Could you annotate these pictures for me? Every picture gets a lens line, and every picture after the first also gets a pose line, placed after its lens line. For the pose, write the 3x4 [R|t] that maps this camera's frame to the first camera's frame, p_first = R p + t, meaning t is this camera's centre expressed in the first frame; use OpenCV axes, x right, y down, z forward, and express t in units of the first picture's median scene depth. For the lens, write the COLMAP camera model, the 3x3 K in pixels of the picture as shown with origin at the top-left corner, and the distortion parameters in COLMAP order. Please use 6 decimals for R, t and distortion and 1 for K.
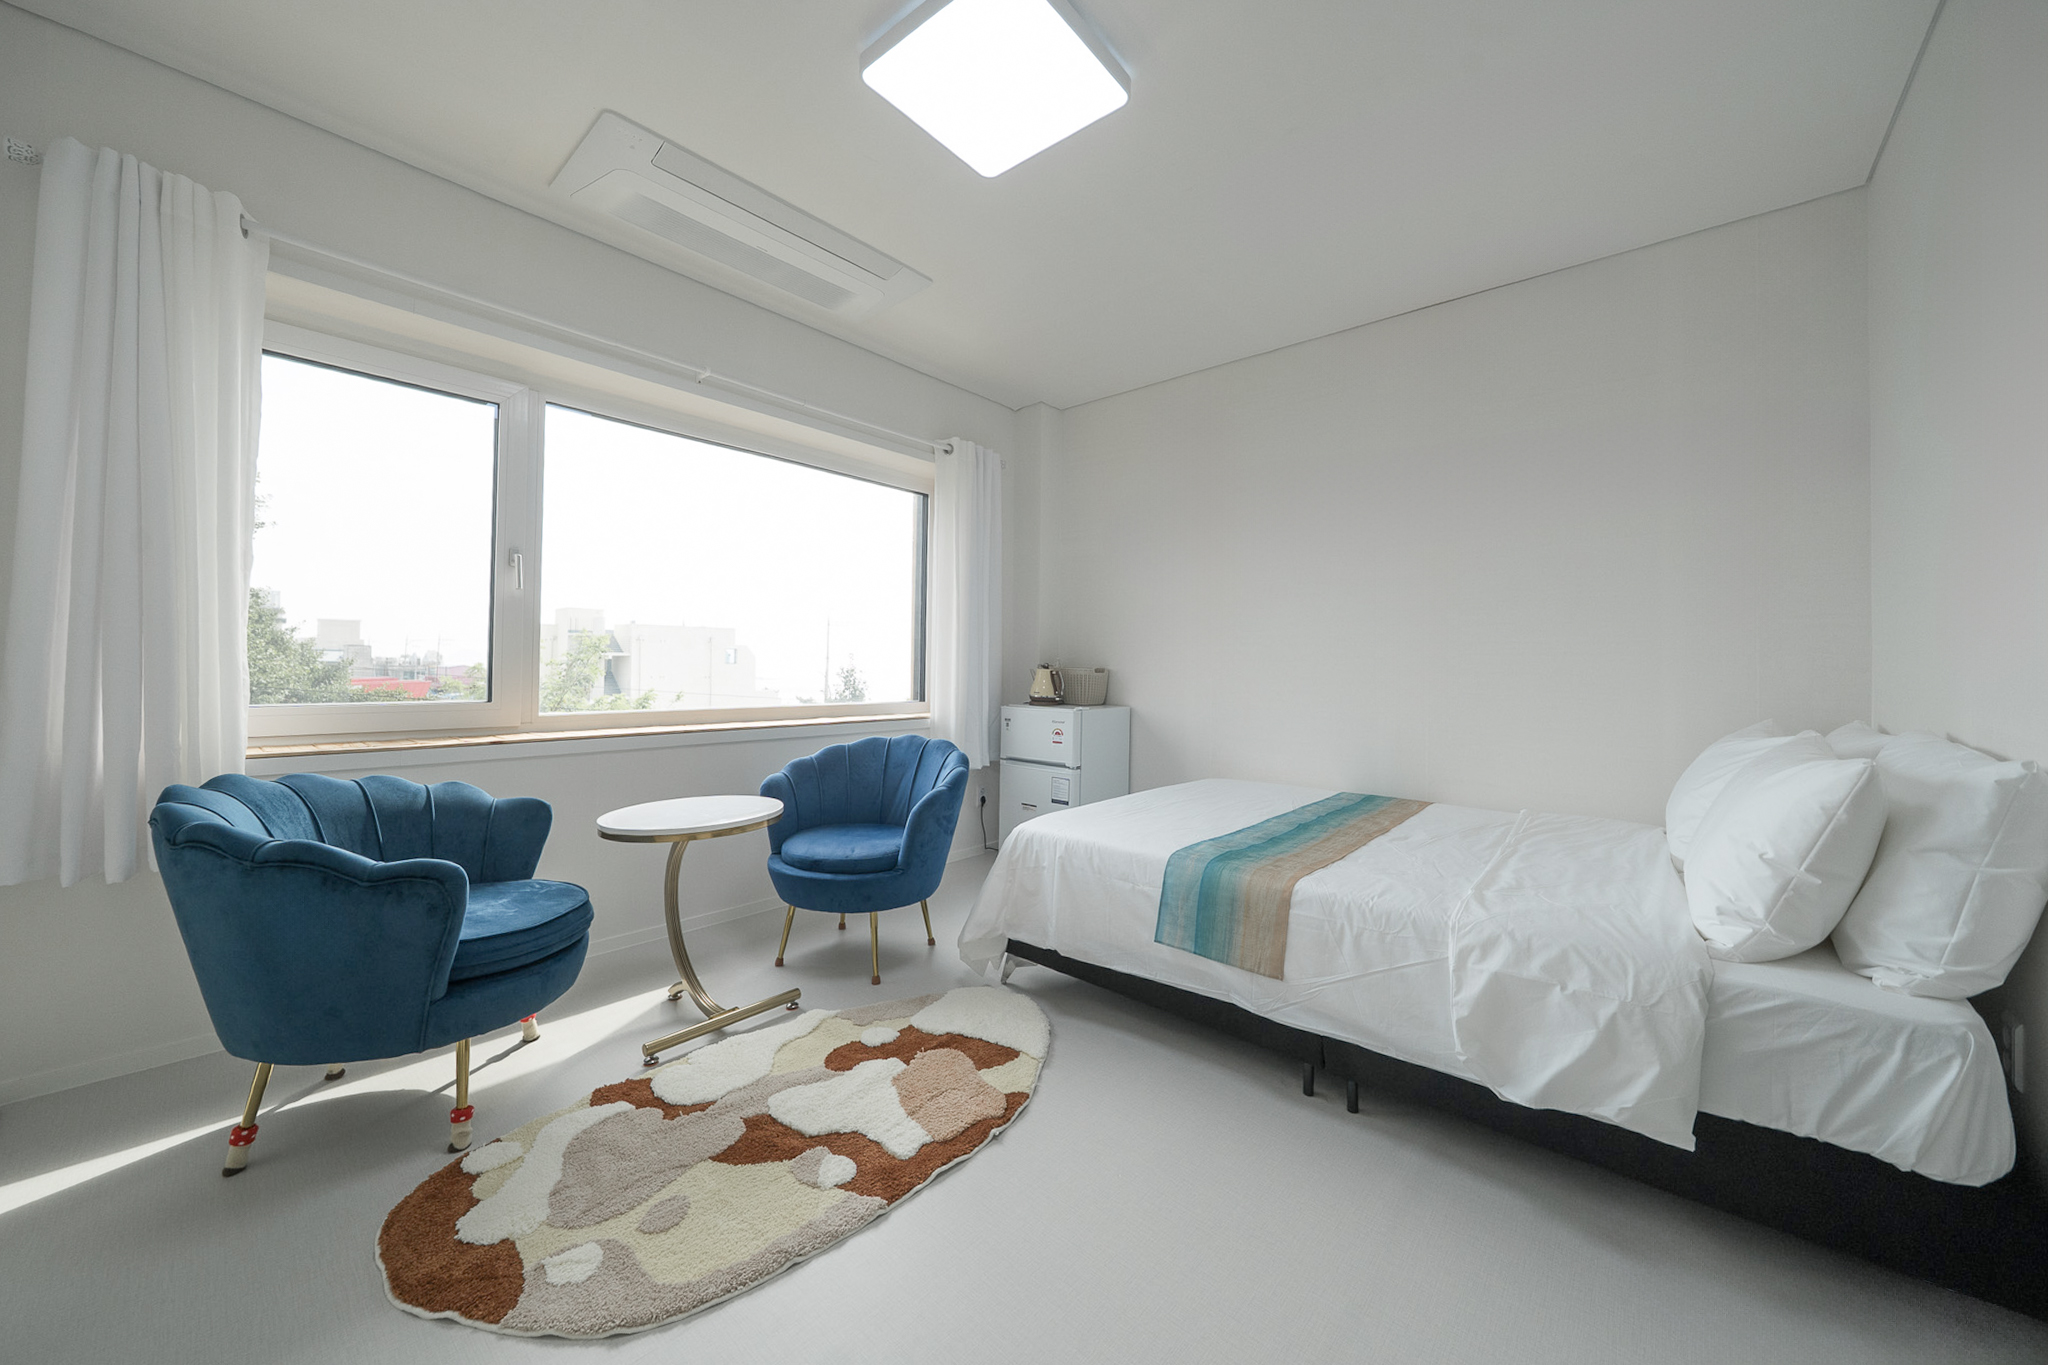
lens RADIAL K [[702.6, 0, 966.6], [0, 702.6, 655.4], [0, 0, 1]] dist [-0.000606, -0.000037]
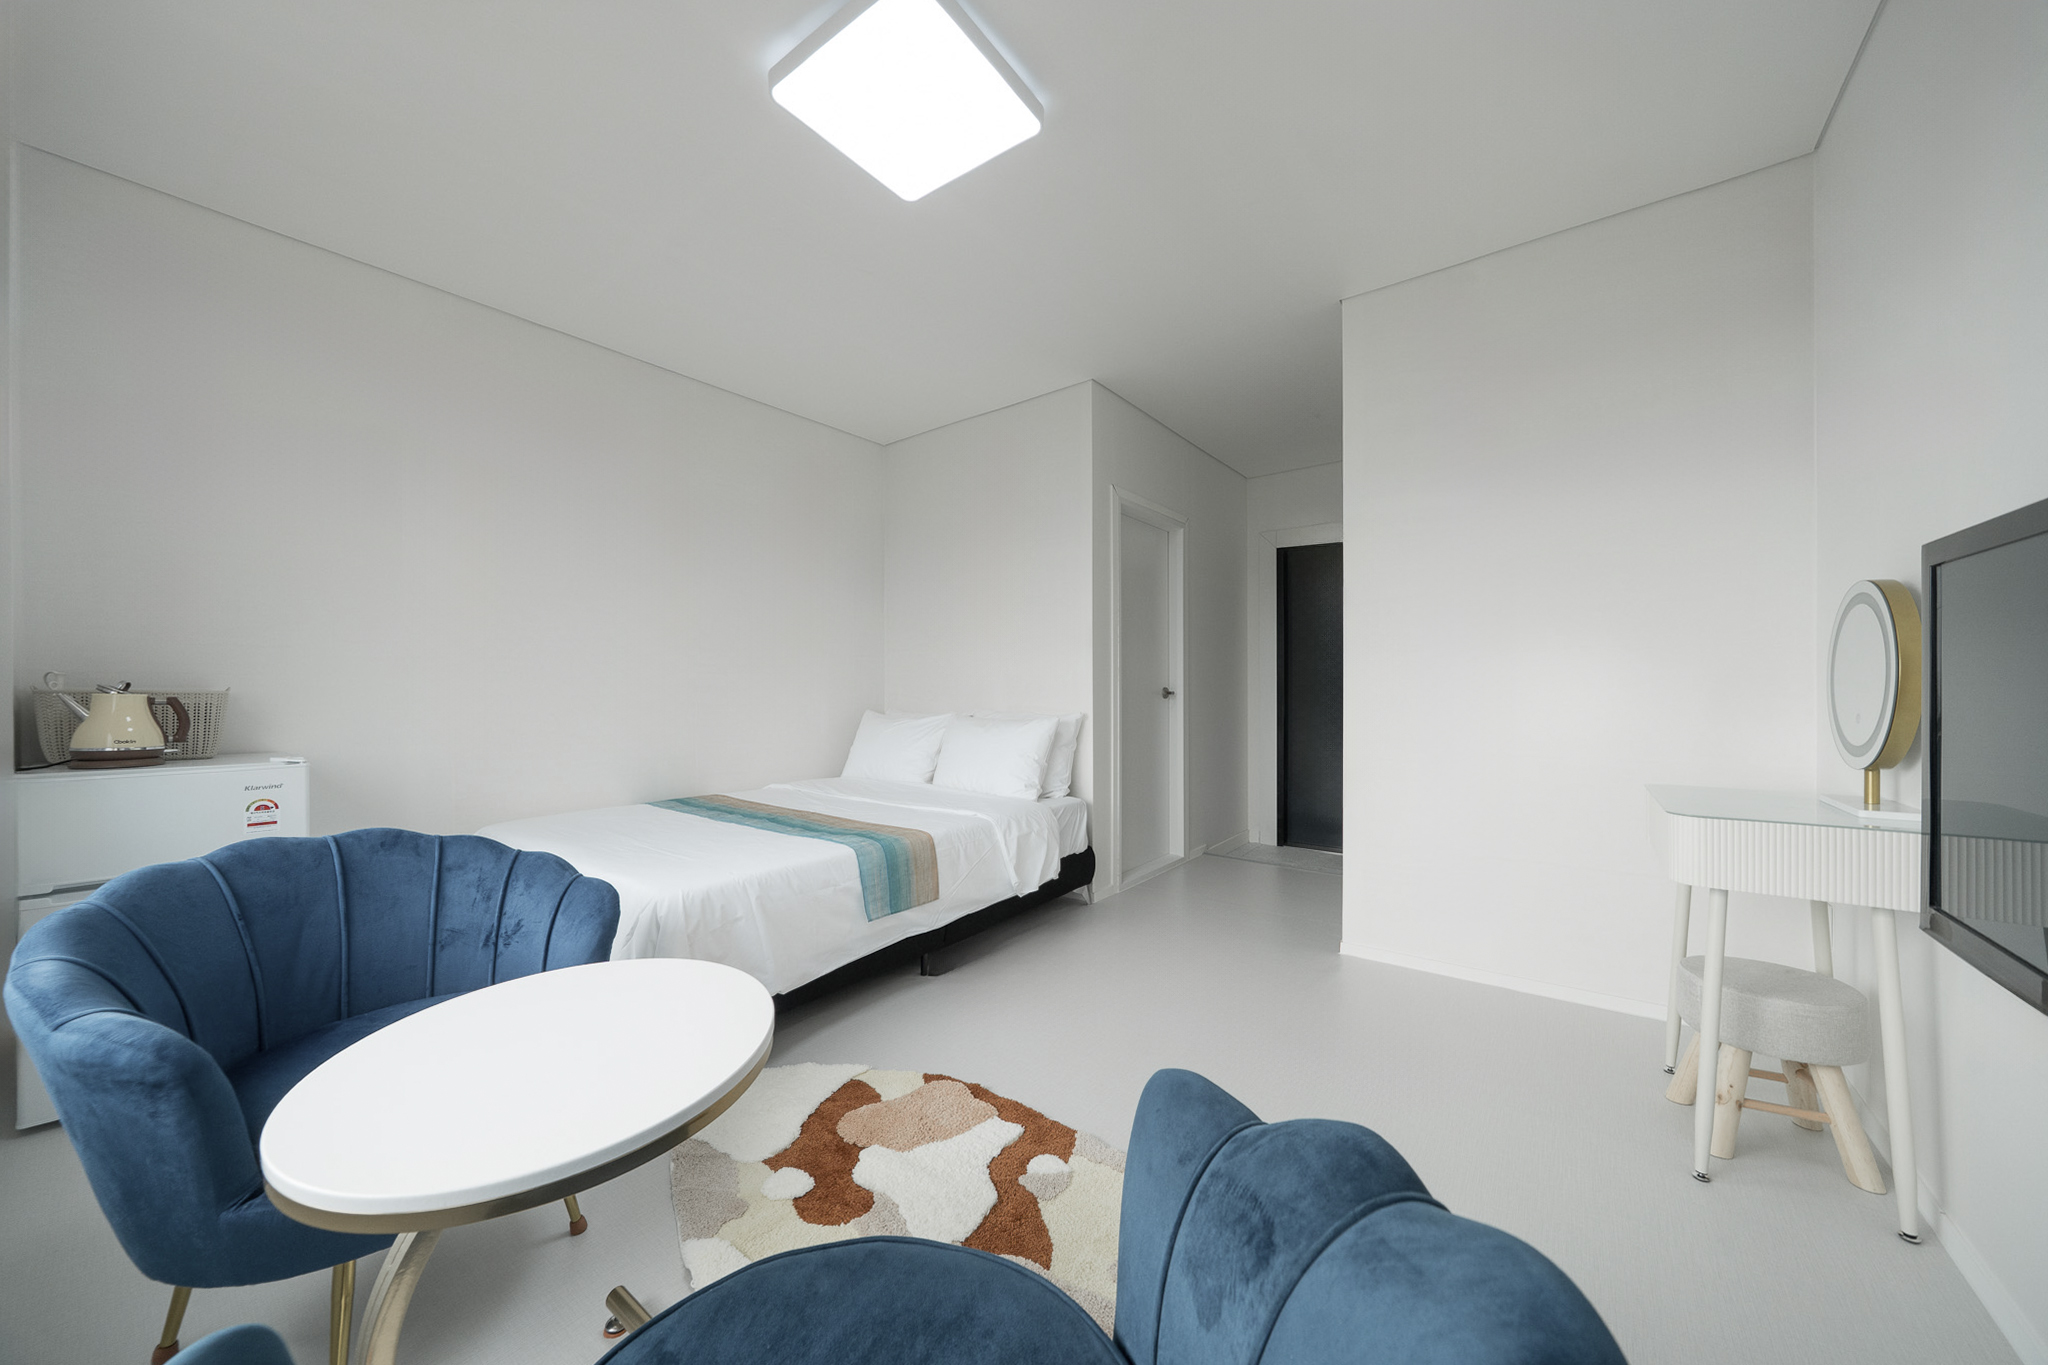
lens RADIAL K [[714.9, 0, 1019.1], [0, 714.9, 680.4], [0, 0, 1]] dist [0.000472, 0.000043]
pose [[-0.092841, -0.000699, 0.995681, -0.999790], [-0.014829, 0.999890, -0.000681, 0.003310], [-0.995571, -0.014829, -0.092841, 0.921129]]
